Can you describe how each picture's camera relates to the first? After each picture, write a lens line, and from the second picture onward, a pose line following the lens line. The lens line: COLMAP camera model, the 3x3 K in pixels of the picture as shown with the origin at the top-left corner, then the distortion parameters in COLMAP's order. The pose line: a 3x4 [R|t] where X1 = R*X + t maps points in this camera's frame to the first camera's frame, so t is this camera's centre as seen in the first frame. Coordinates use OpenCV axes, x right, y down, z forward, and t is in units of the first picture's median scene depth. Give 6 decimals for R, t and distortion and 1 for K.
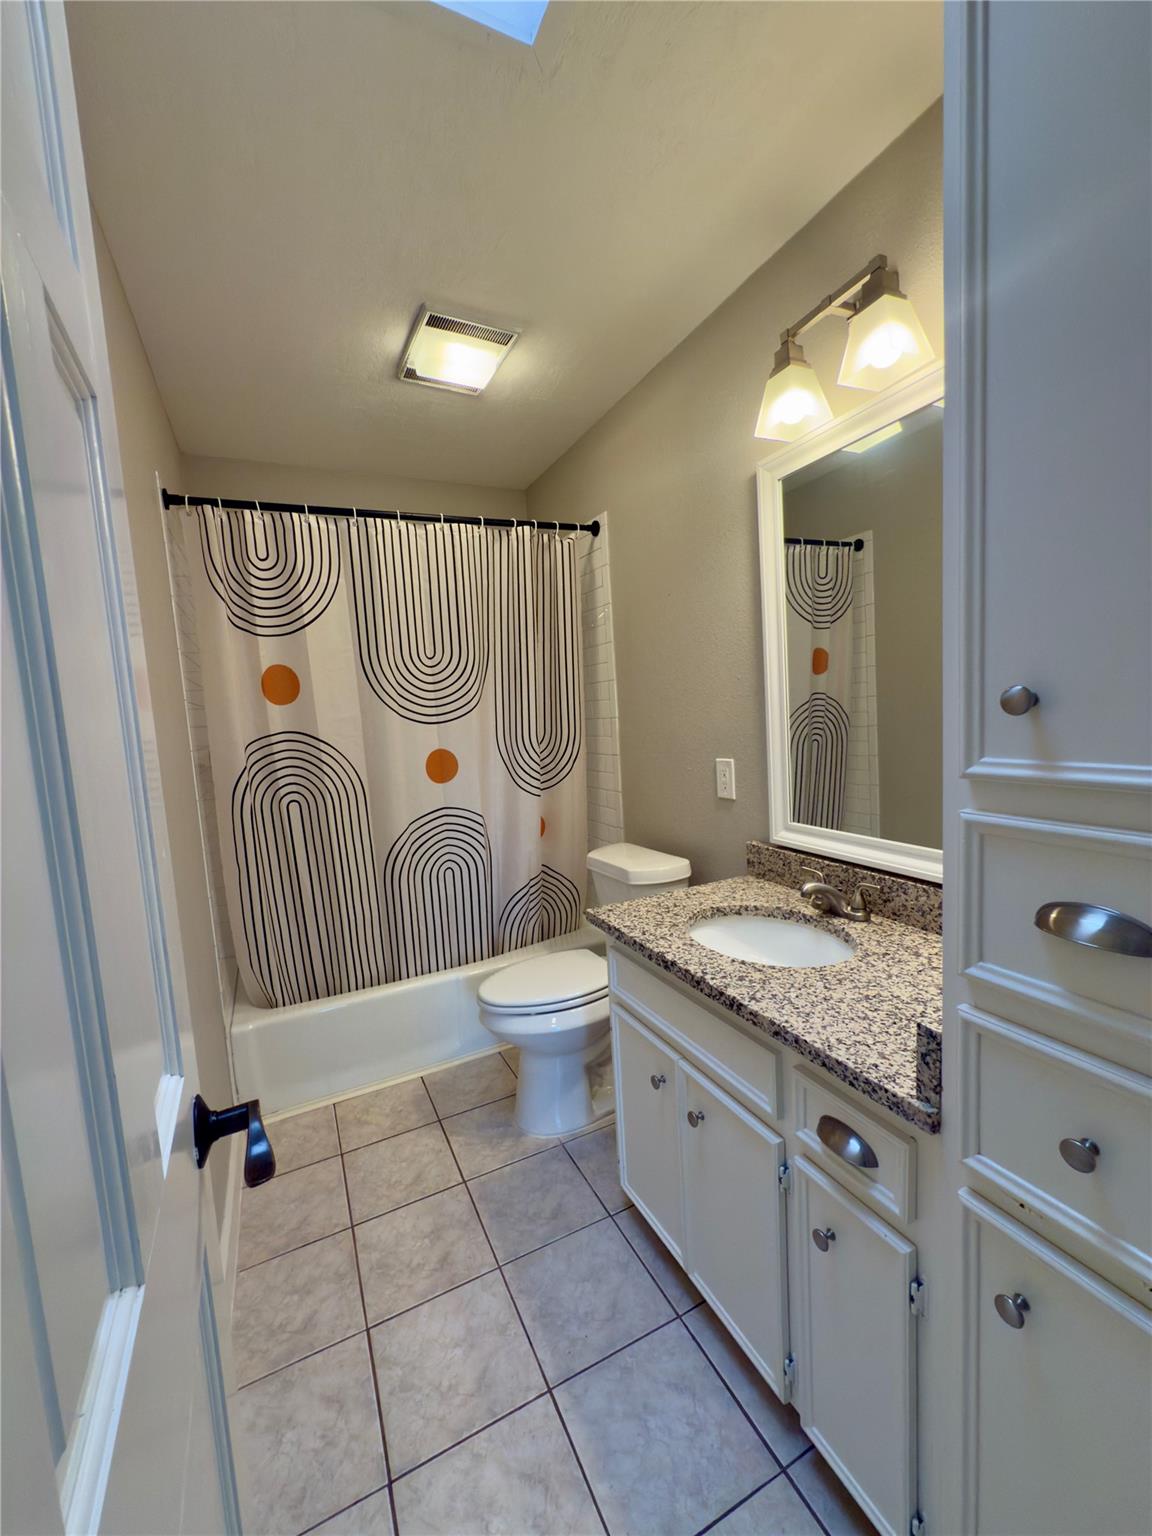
lens RADIAL K [[612.2, 0, 576.0], [0, 612.2, 768.0], [0, 0, 1]] dist [-0.000757, 0.000406]
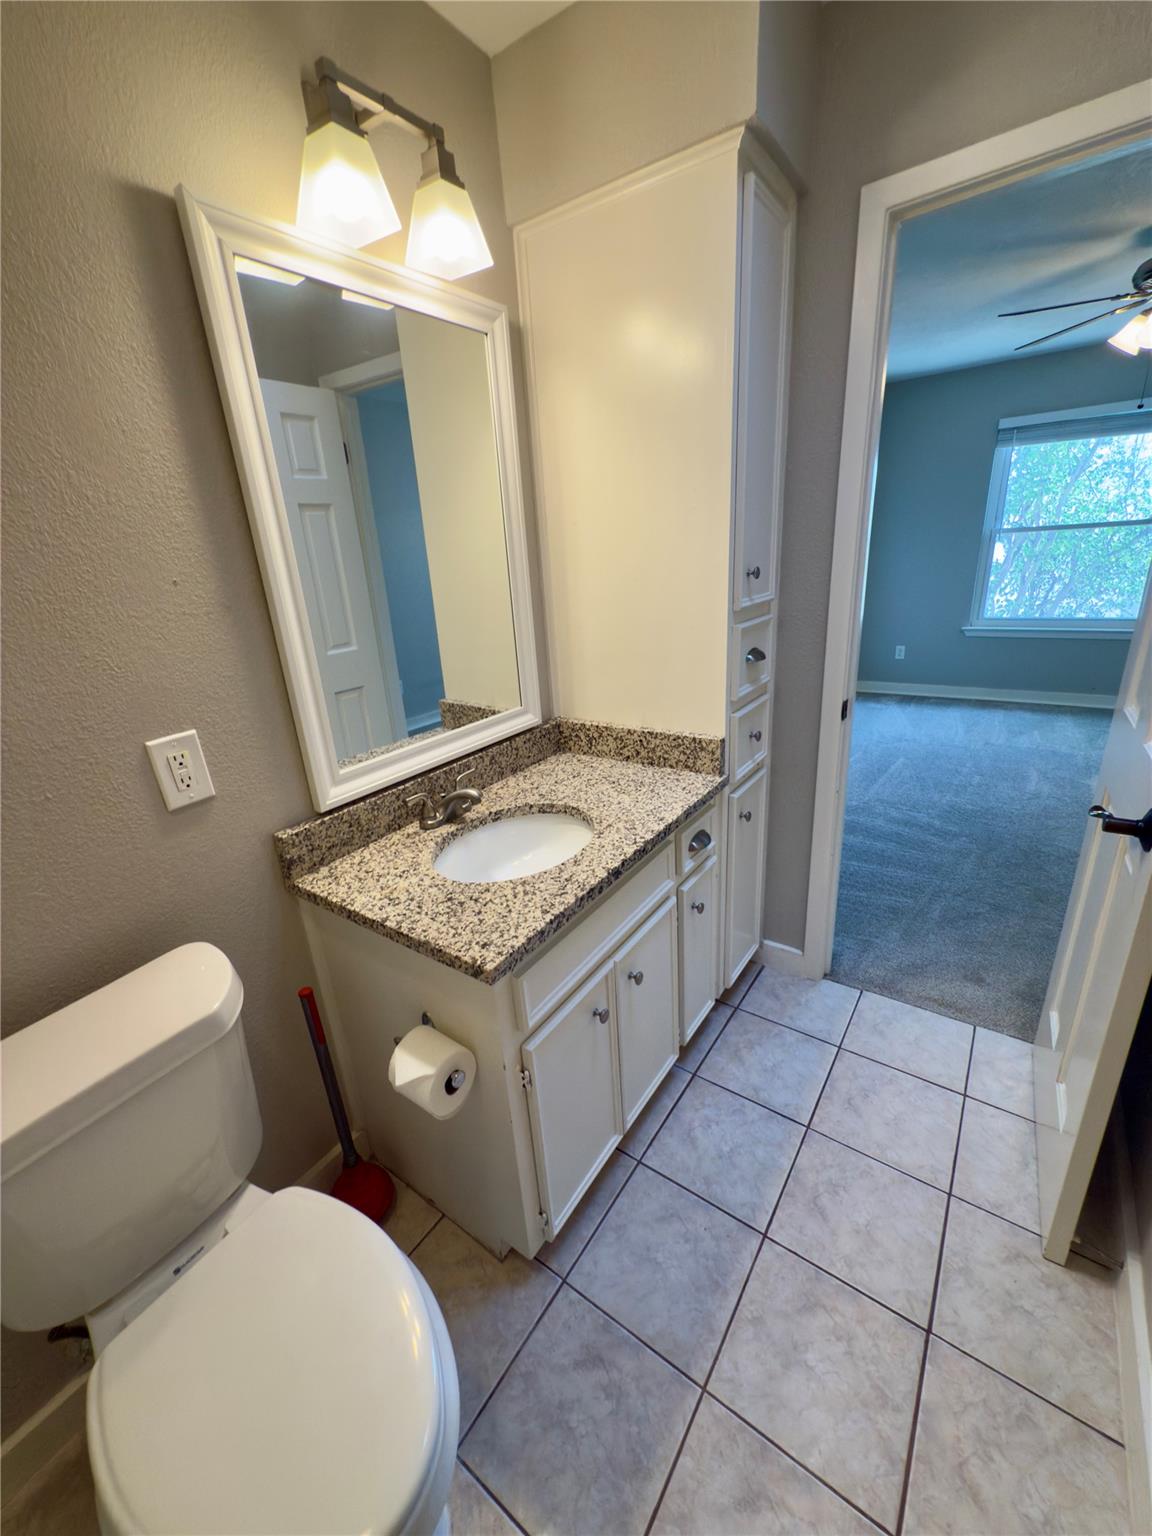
lens RADIAL K [[612.2, 0, 576.0], [0, 612.2, 768.0], [0, 0, 1]] dist [-0.000757, 0.000406]
pose [[-0.468970, -0.211743, 0.857457, -0.484084], [0.180132, 0.927500, 0.327560, -0.123434], [-0.864650, 0.308071, -0.396828, 1.109199]]
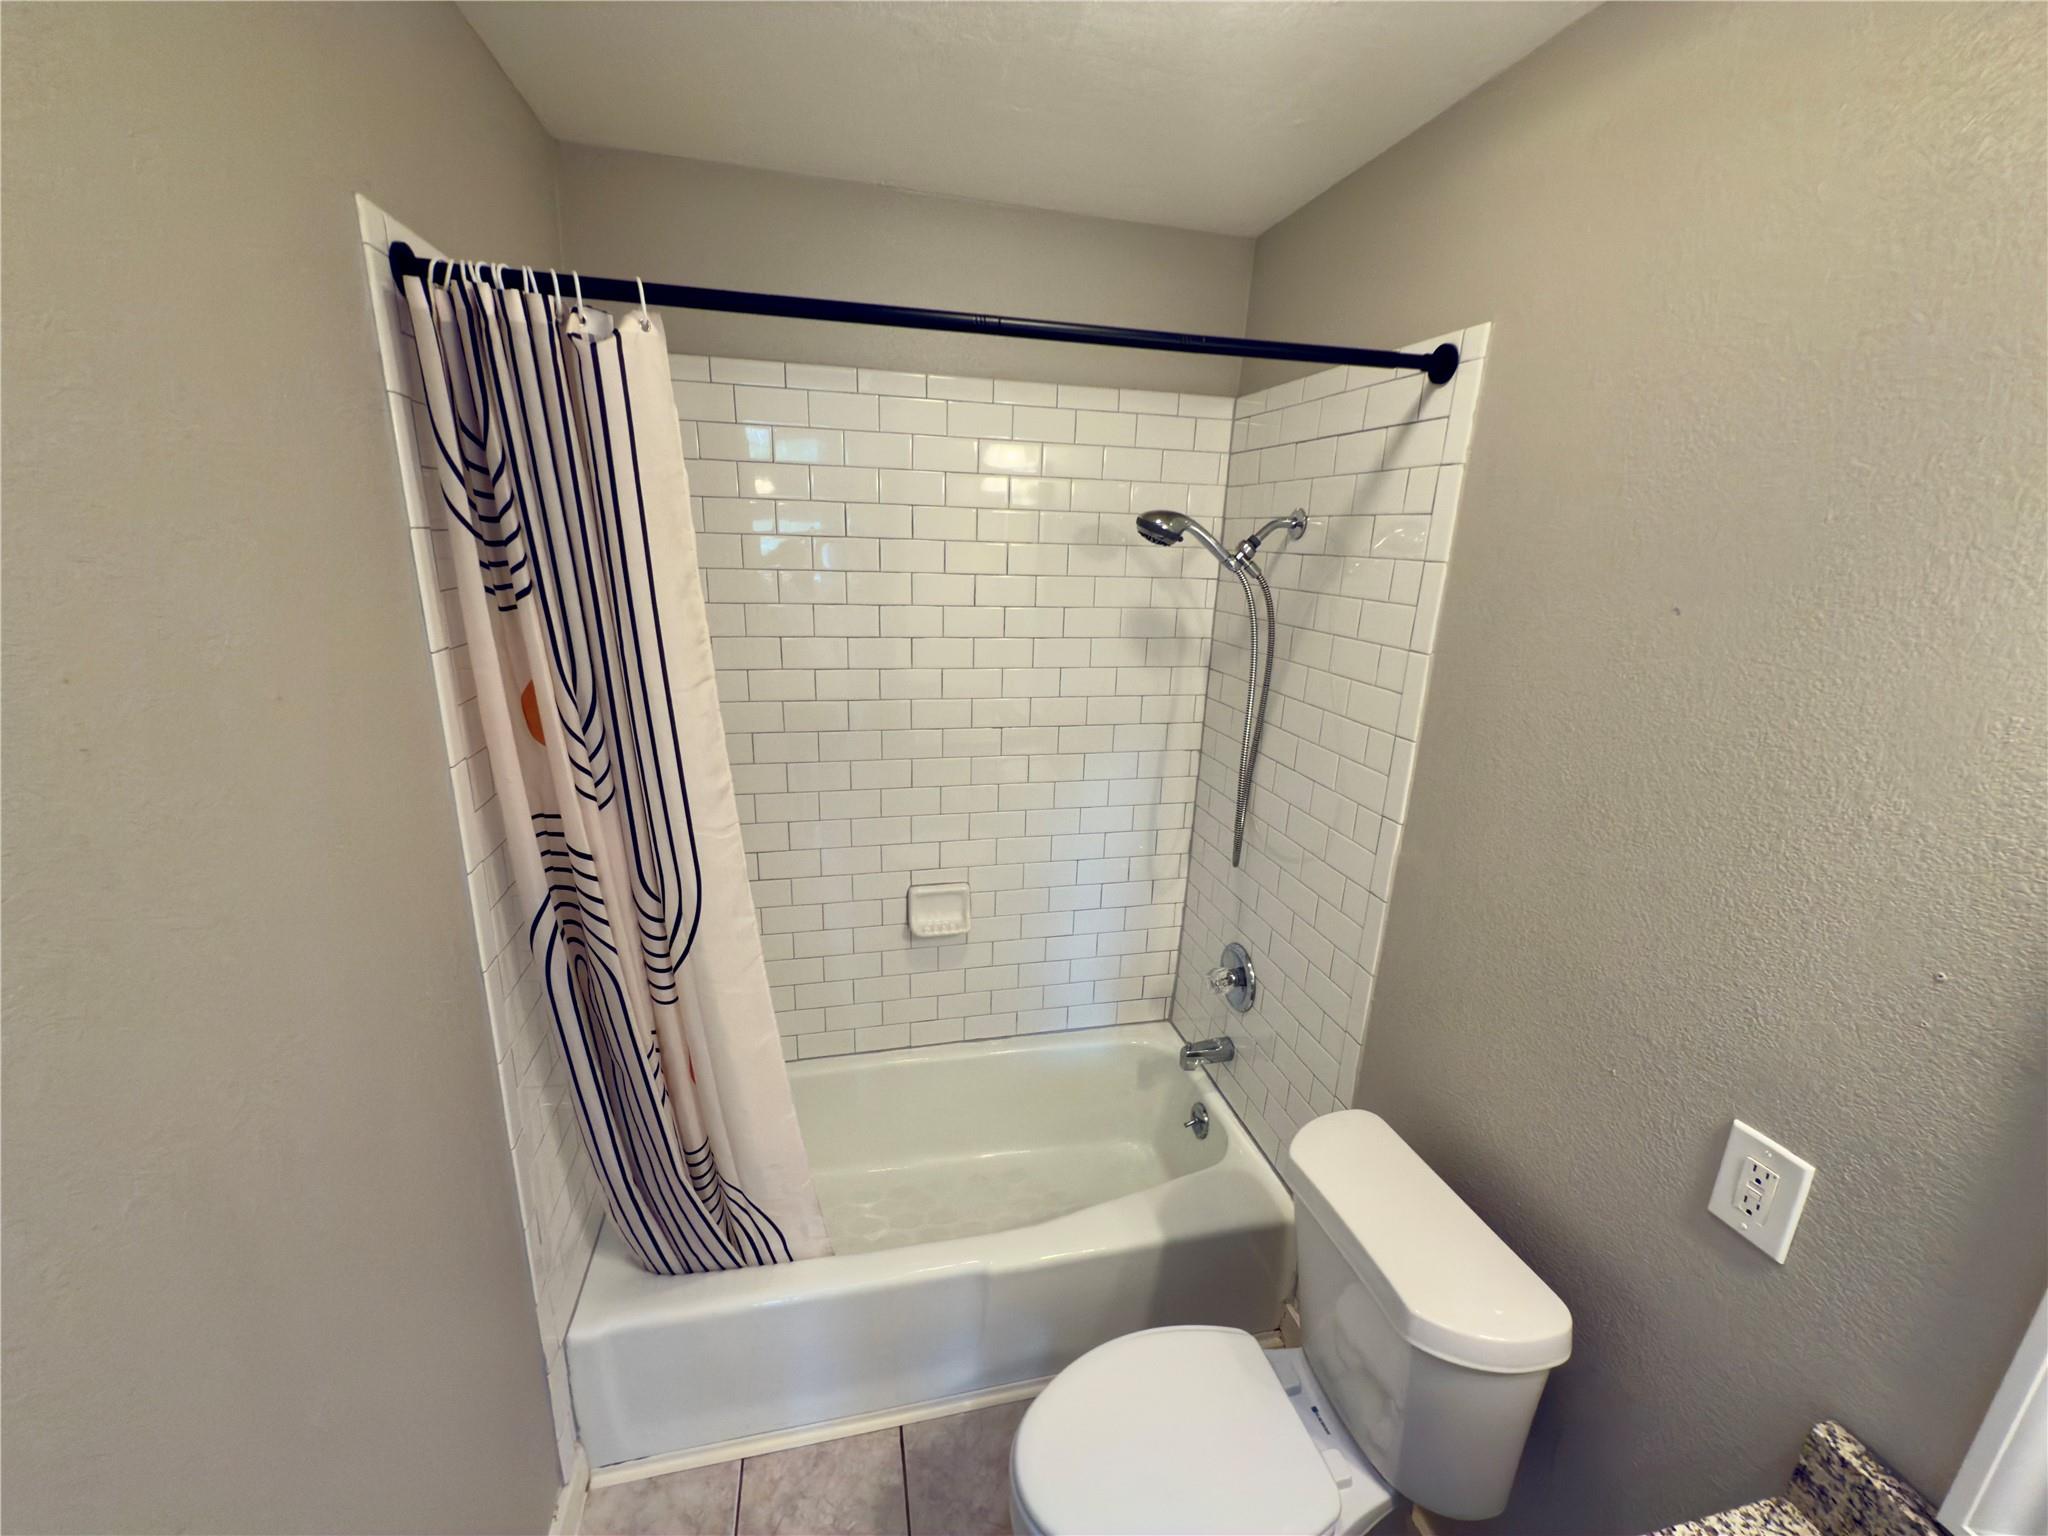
lens RADIAL K [[816.3, 0, 1010.3], [0, 816.3, 764.2], [0, 0, 1]] dist [-0.000757, 0.000406]
pose [[0.969263, 0.151897, -0.193539, -0.150845], [-0.114198, 0.974541, 0.192945, -0.322841], [0.217919, -0.164912, 0.961933, 0.597906]]
